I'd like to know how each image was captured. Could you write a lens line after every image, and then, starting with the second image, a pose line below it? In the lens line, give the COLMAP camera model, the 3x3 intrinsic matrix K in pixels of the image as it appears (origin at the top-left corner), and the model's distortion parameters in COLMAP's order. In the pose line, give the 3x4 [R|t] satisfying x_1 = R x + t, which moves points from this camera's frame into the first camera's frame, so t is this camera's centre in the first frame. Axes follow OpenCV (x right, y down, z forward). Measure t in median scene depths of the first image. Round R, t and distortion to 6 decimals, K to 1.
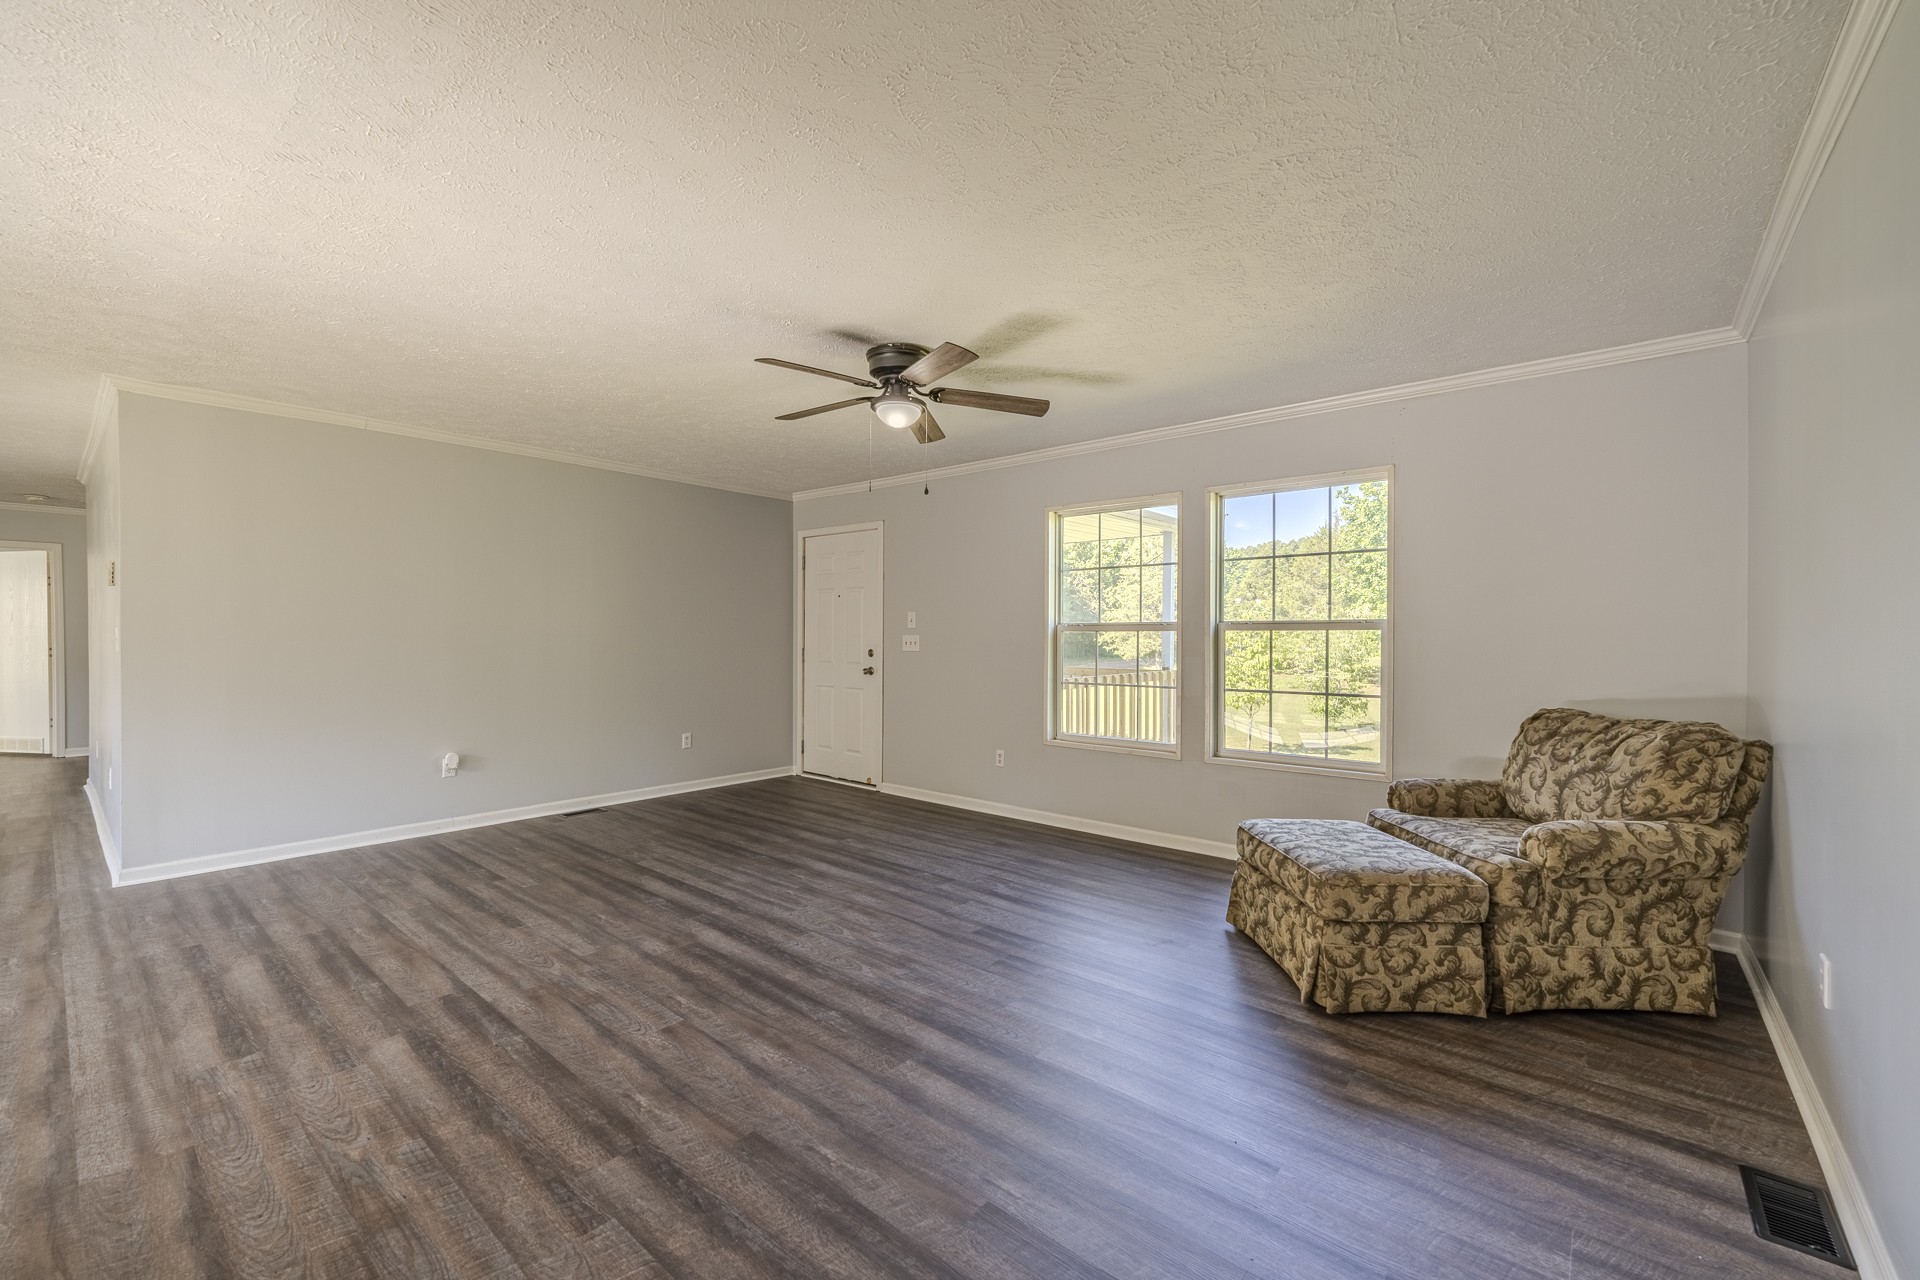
lens RADIAL K [[768.3, 0, 959.9], [0, 768.3, 637.2], [0, 0, 1]] dist [-0.001657, 0.000088]
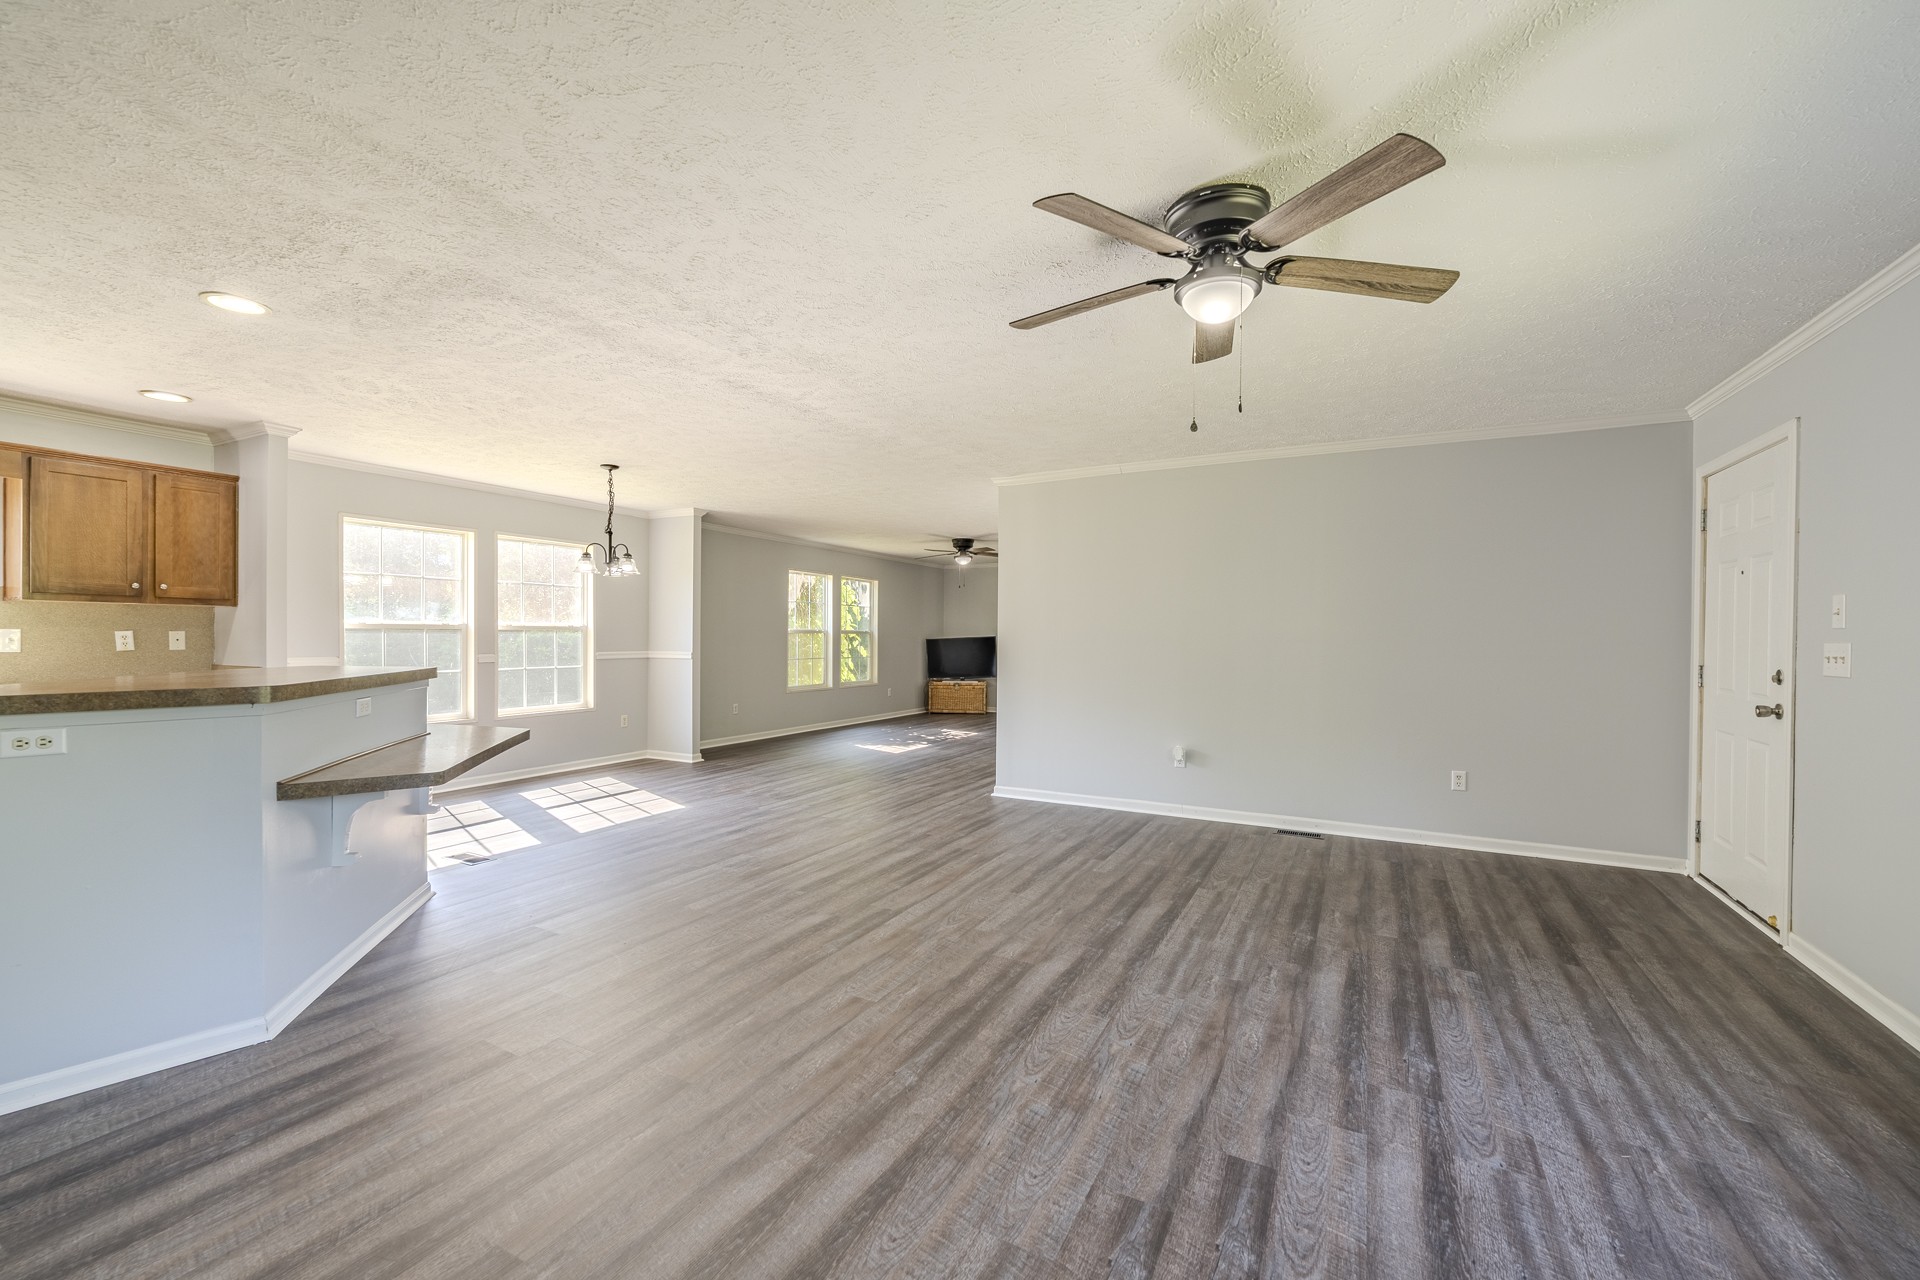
lens RADIAL K [[768.3, 0, 963.2], [0, 768.3, 646.2], [0, 0, 1]] dist [-0.001657, 0.000088]
pose [[0.213228, 0.009048, -0.976961, 0.497289], [-0.006828, 0.999946, 0.007771, -0.001183], [0.976979, 0.005014, 0.213279, 0.634880]]
